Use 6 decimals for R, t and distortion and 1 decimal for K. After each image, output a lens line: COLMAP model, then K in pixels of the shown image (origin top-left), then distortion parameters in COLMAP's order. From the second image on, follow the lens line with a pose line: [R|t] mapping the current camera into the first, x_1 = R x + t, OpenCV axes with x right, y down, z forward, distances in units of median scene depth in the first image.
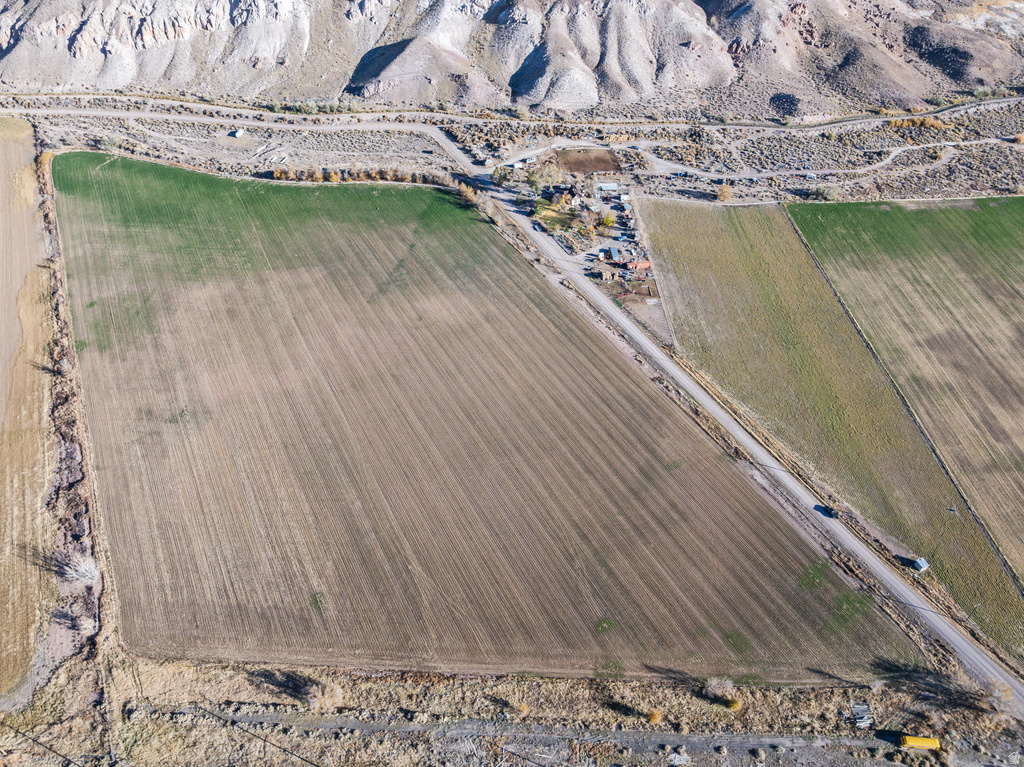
lens RADIAL K [[721.0, 0, 516.5], [0, 721.0, 378.5], [0, 0, 1]] dist [-0.053582, 0.027537]
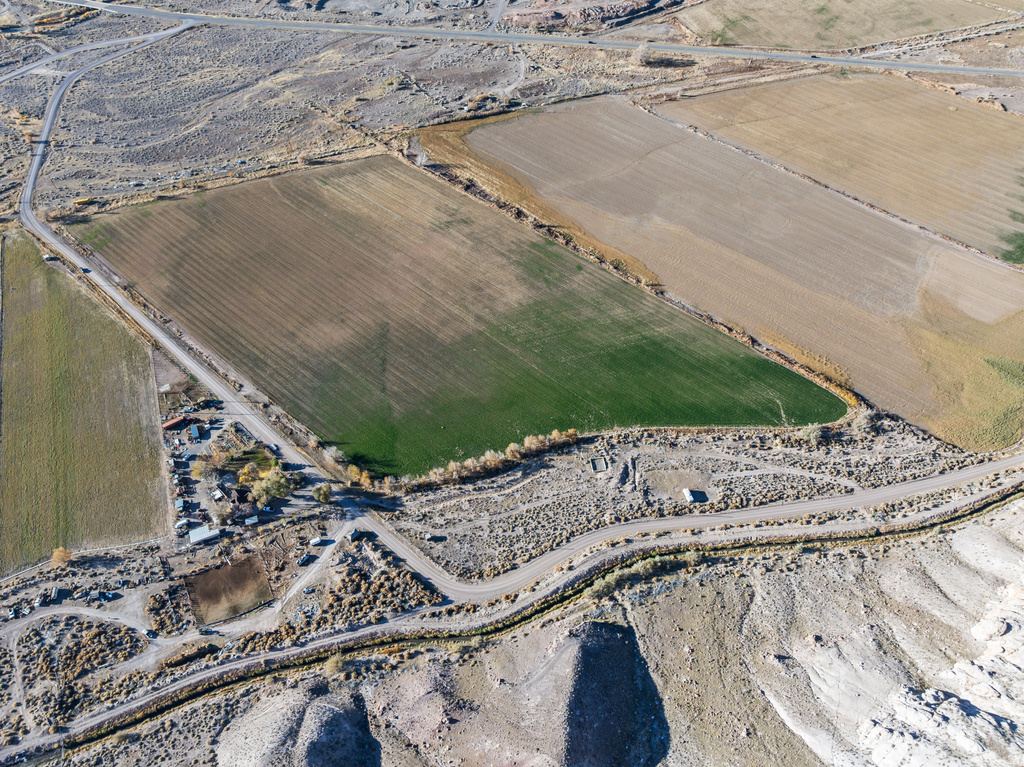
lens RADIAL K [[719.1, 0, 516.3], [0, 719.1, 380.1], [0, 0, 1]] dist [-0.039704, 0.004428]
pose [[-0.932278, 0.280870, -0.227970, -0.093189], [-0.246338, -0.031426, 0.968674, -1.377102], [0.264907, 0.959231, 0.098487, 0.987610]]
